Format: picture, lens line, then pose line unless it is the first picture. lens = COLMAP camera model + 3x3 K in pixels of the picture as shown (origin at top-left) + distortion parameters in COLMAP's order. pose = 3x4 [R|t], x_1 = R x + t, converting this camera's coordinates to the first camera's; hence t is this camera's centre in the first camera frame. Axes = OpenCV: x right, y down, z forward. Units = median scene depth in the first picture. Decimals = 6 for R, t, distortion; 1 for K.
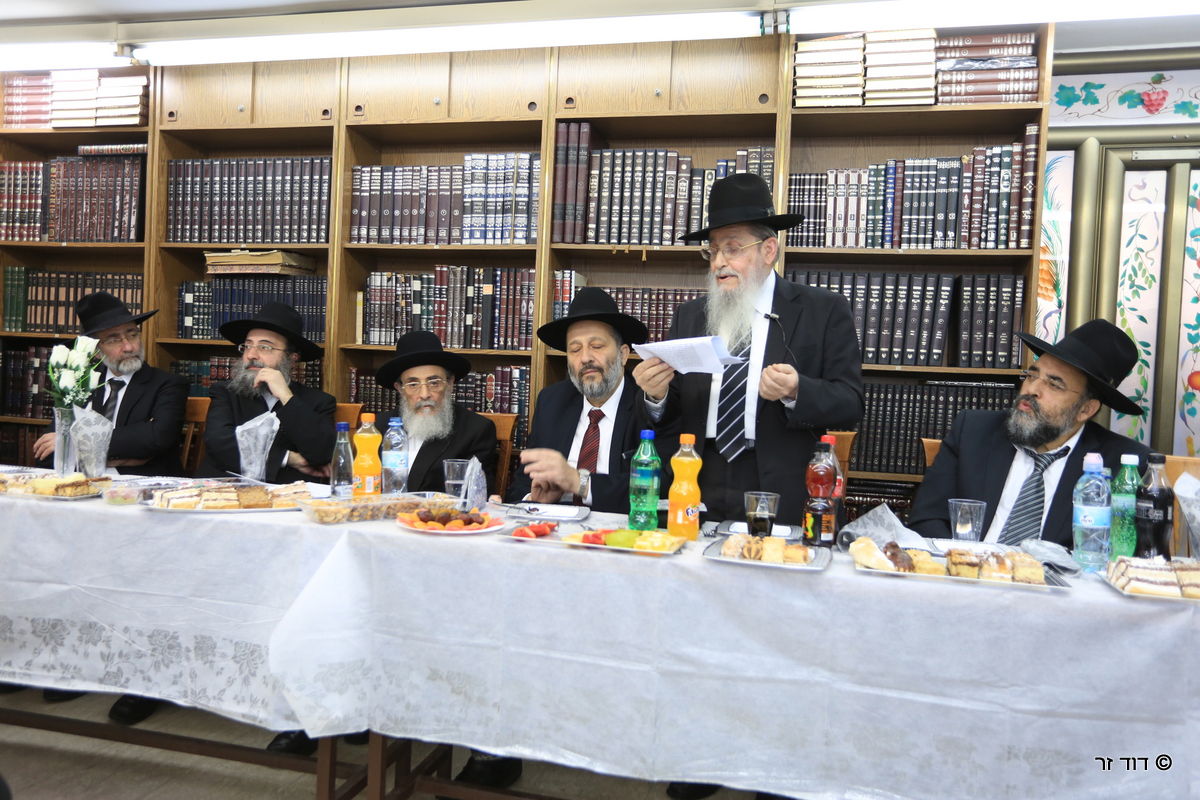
lens RADIAL K [[893.8, 0, 602.1], [0, 893.8, 405.2], [0, 0, 1]] dist [-0.037096, 0.066575]
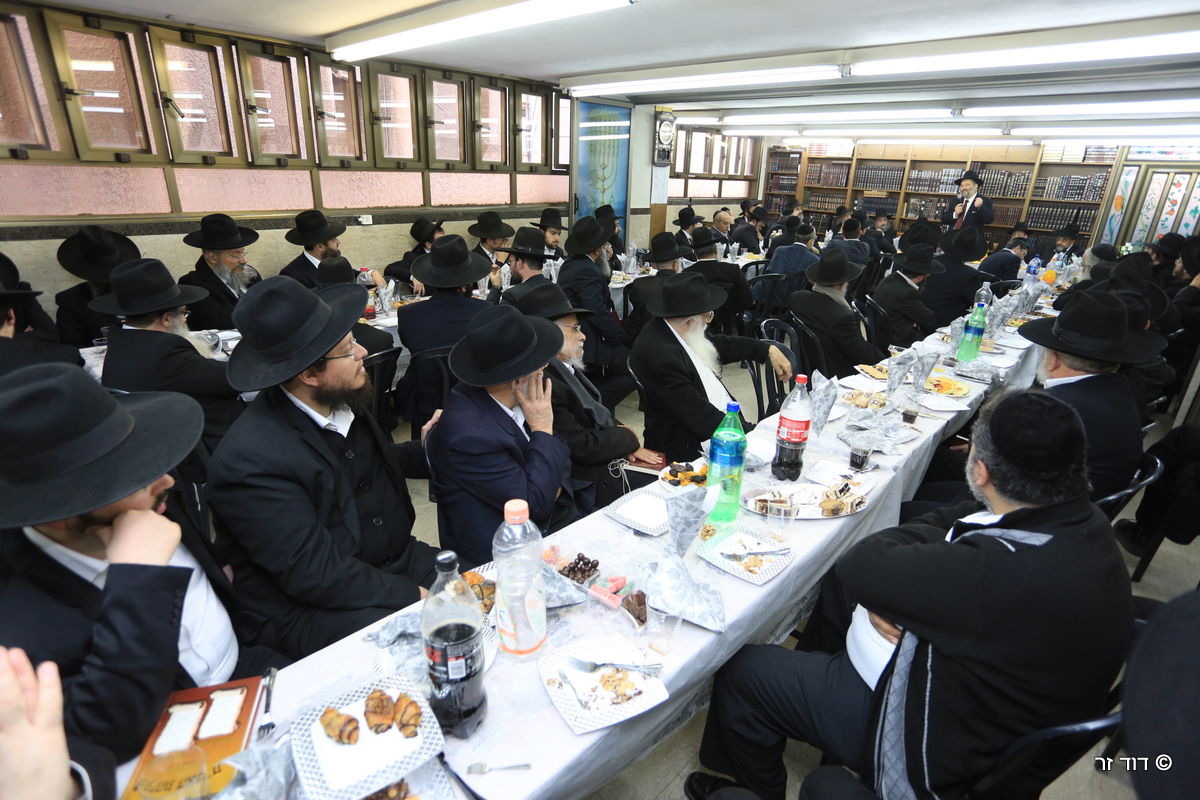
lens RADIAL K [[605.3, 0, 599.0], [0, 605.3, 404.5], [0, 0, 1]] dist [-0.061996, 0.027026]
pose [[0.859505, 0.169457, -0.482219, -0.027340], [-0.003613, 0.945433, 0.325796, -0.143437], [0.511114, -0.278281, 0.813217, -2.198804]]
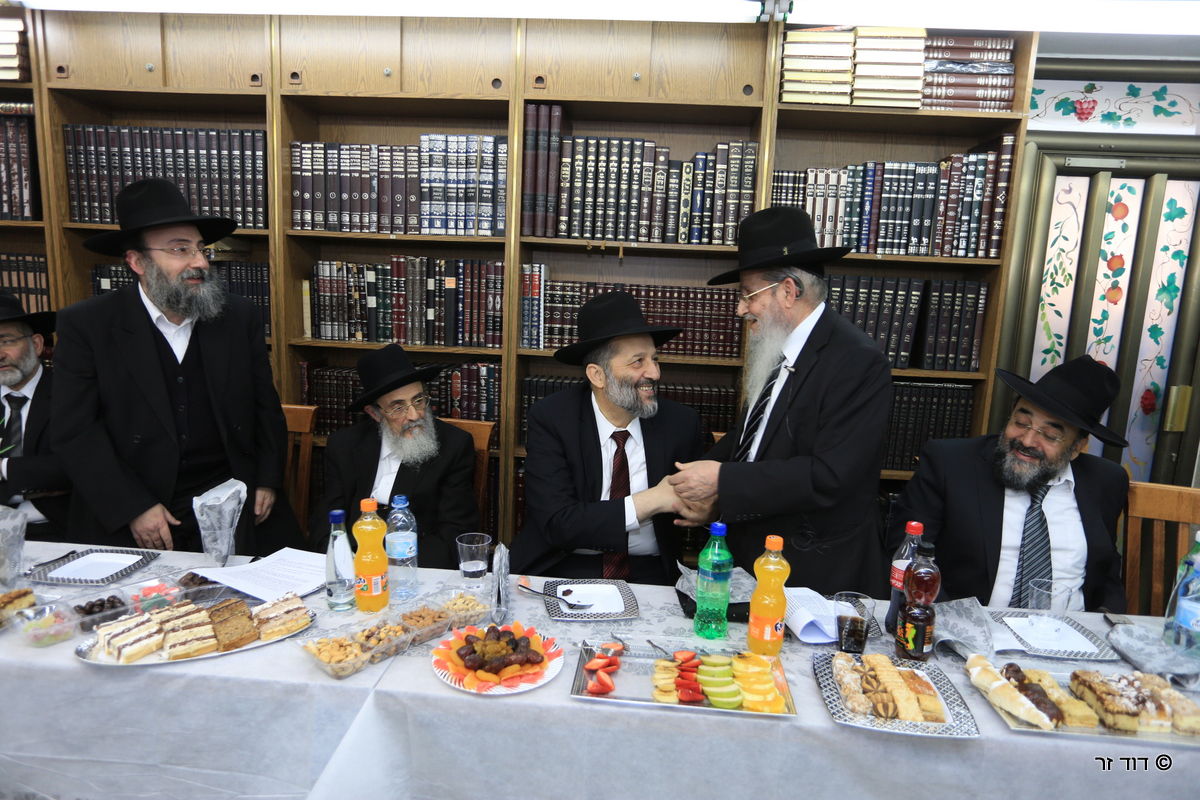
lens RADIAL K [[718.1, 0, 601.7], [0, 718.1, 404.4], [0, 0, 1]] dist [-0.051247, 0.037304]
pose [[0.984836, -0.029361, 0.170986, -0.105787], [0.004655, 0.989692, 0.143135, -0.112027], [-0.173426, -0.140169, 0.974821, 0.219751]]
